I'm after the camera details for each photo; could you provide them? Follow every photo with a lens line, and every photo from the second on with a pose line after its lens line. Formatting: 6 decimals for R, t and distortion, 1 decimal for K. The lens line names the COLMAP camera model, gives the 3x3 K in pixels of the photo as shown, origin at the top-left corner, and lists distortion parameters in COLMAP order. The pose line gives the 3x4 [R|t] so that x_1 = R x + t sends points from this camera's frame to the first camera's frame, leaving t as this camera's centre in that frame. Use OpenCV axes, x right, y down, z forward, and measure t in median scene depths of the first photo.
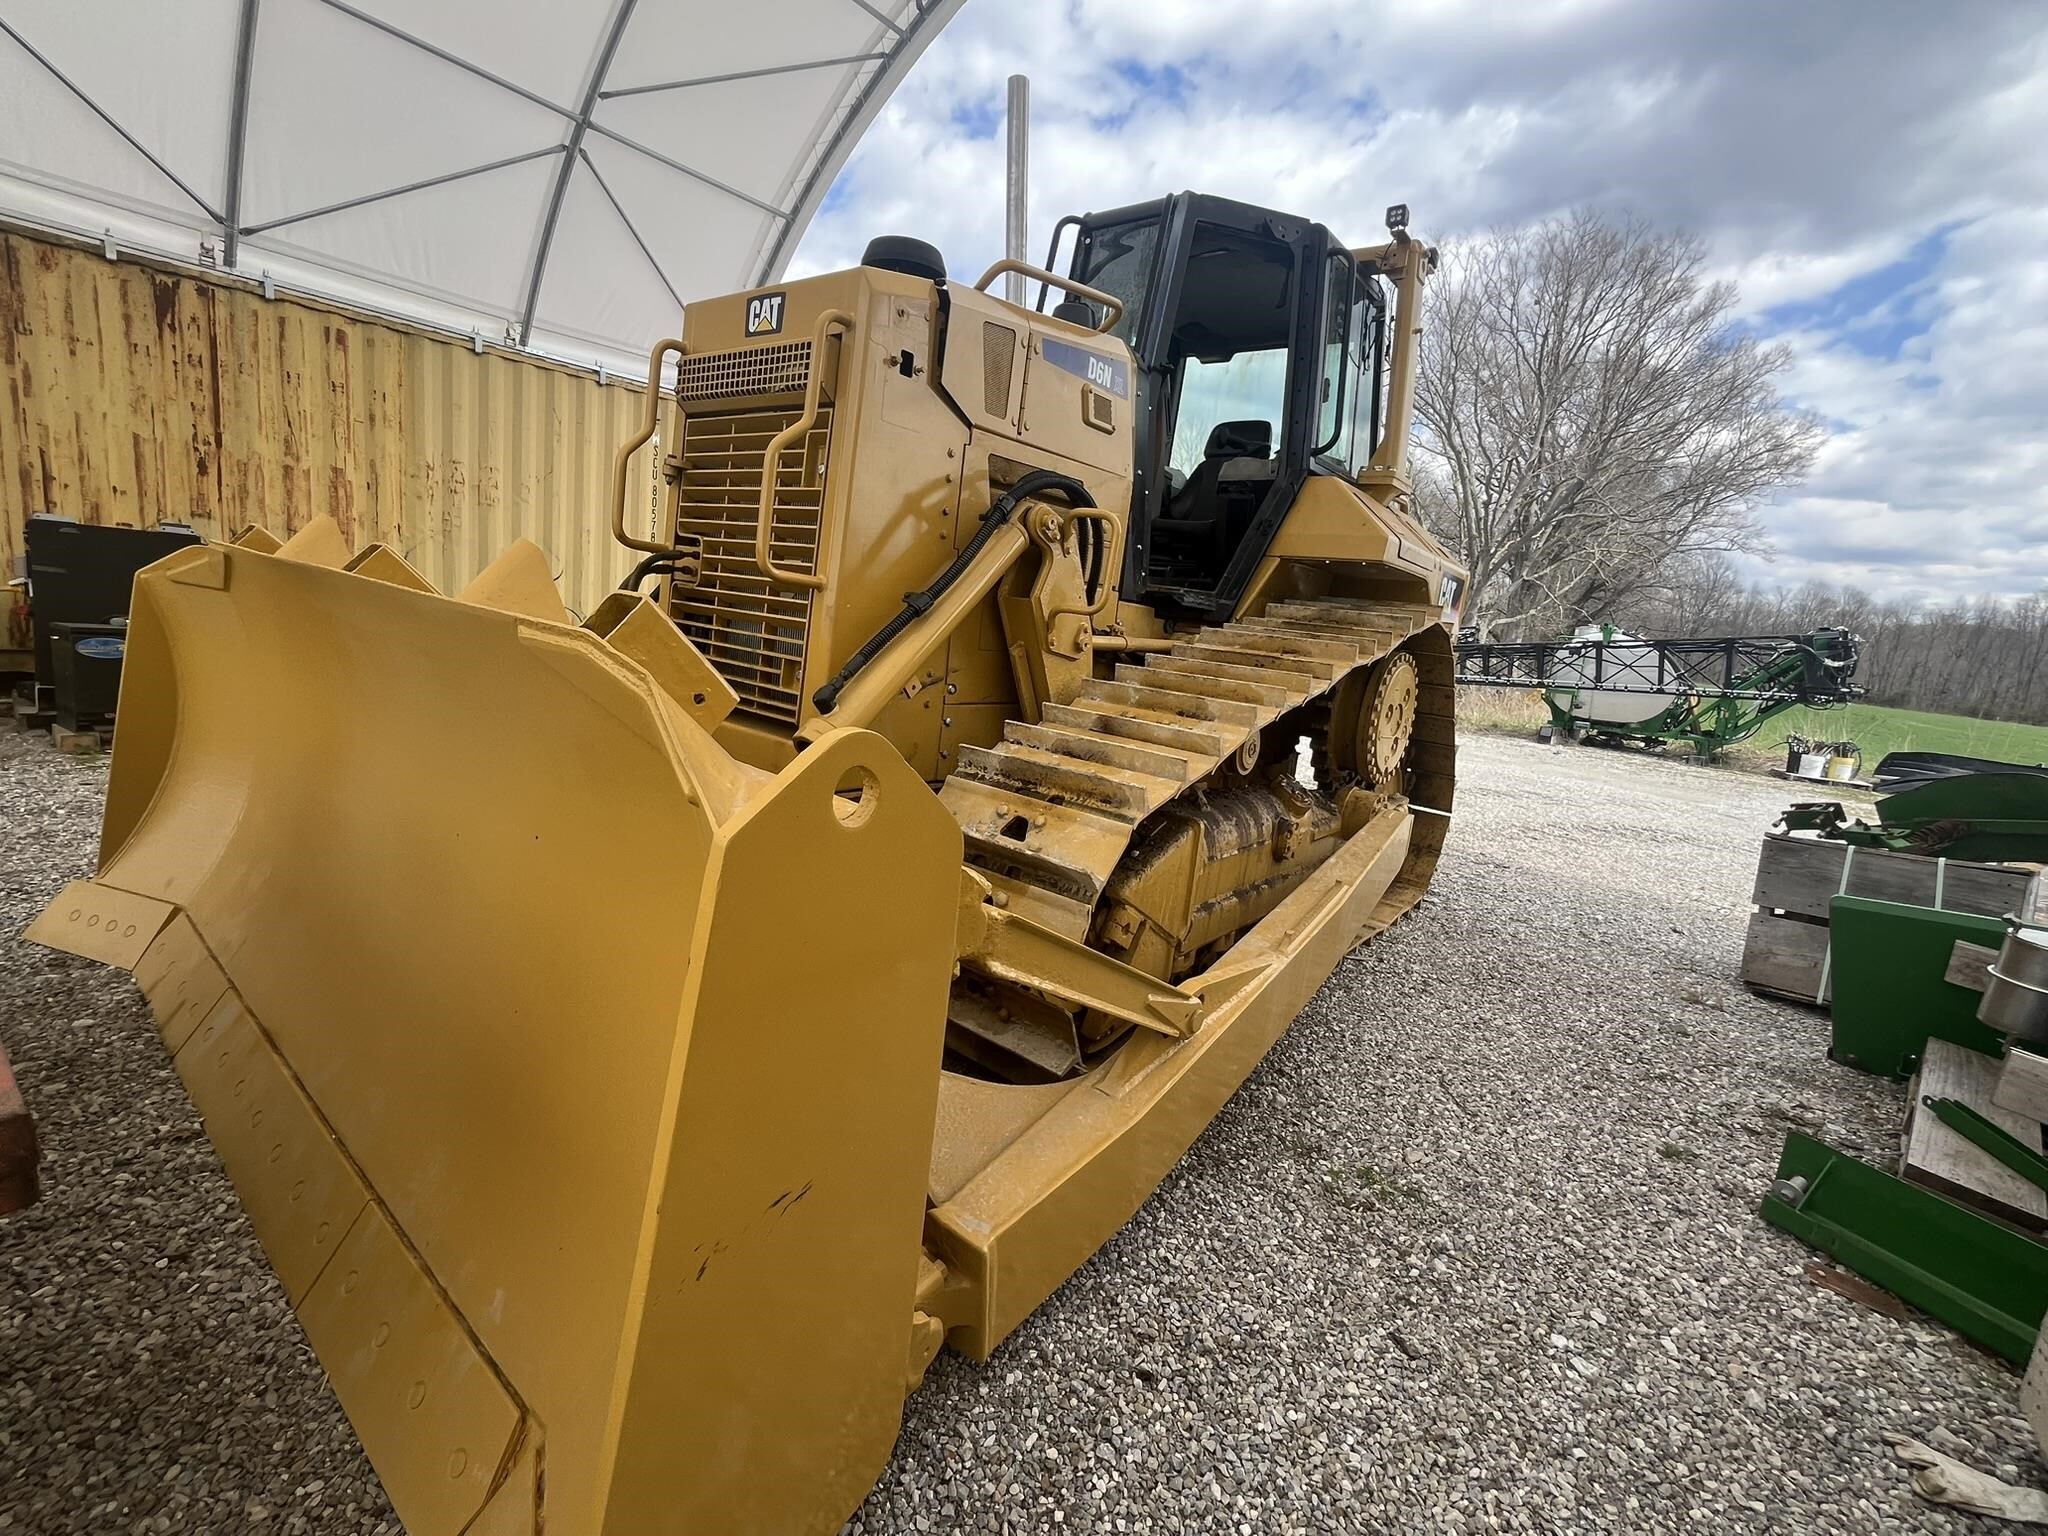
lens RADIAL K [[821.3, 0, 1133.9], [0, 821.3, 770.1], [0, 0, 1]] dist [-0.000454, -0.000038]
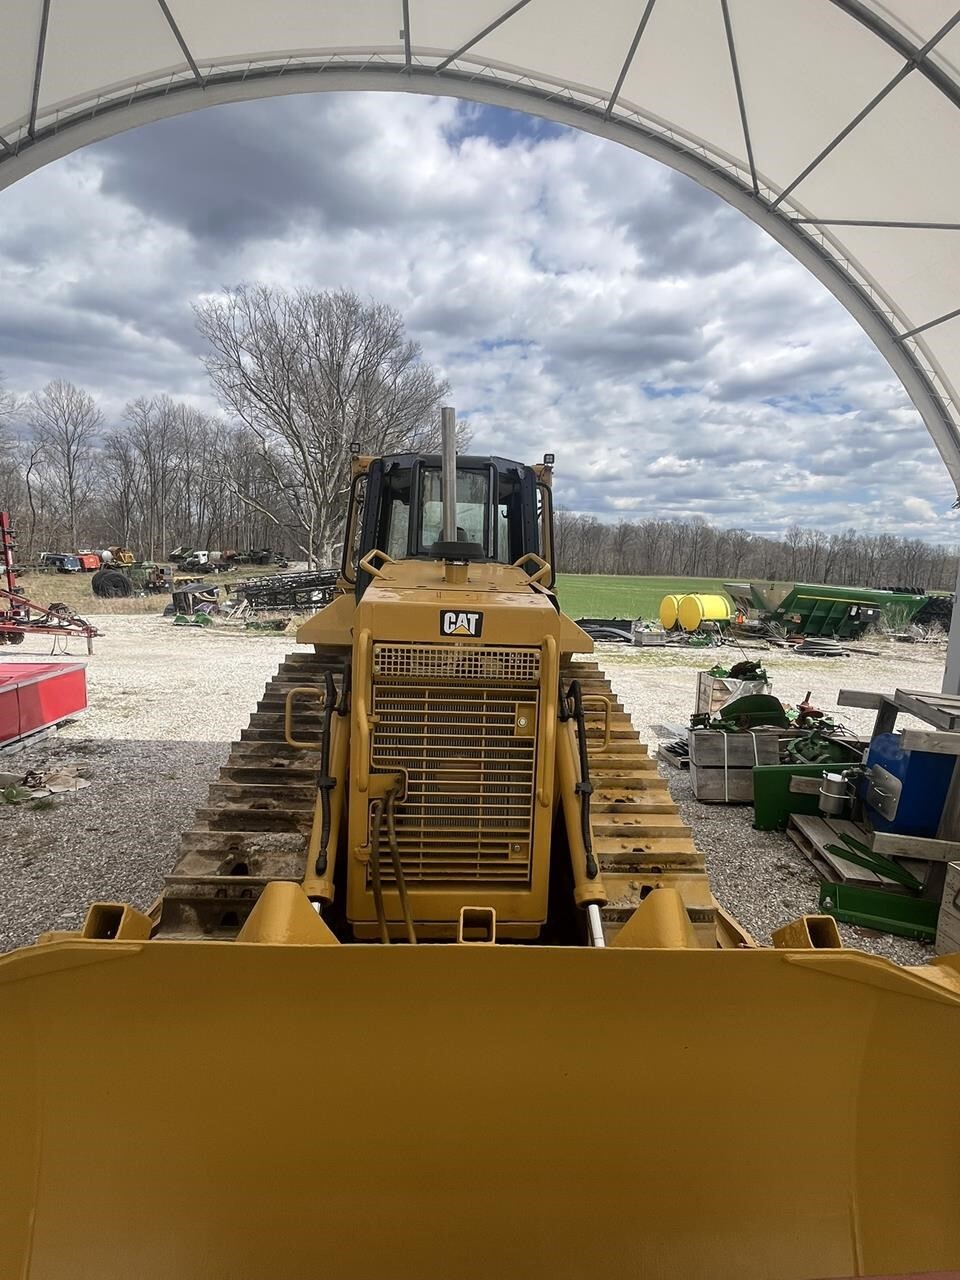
lens RADIAL K [[573.2, 0, 462.8], [0, 573.2, 640.9], [0, 0, 1]] dist [-0.002294, -0.000328]
pose [[0.786994, -0.146352, 0.599351, -1.071545], [0.145546, 0.988079, 0.050160, -0.571029], [-0.599547, 0.047757, 0.798913, 0.161885]]
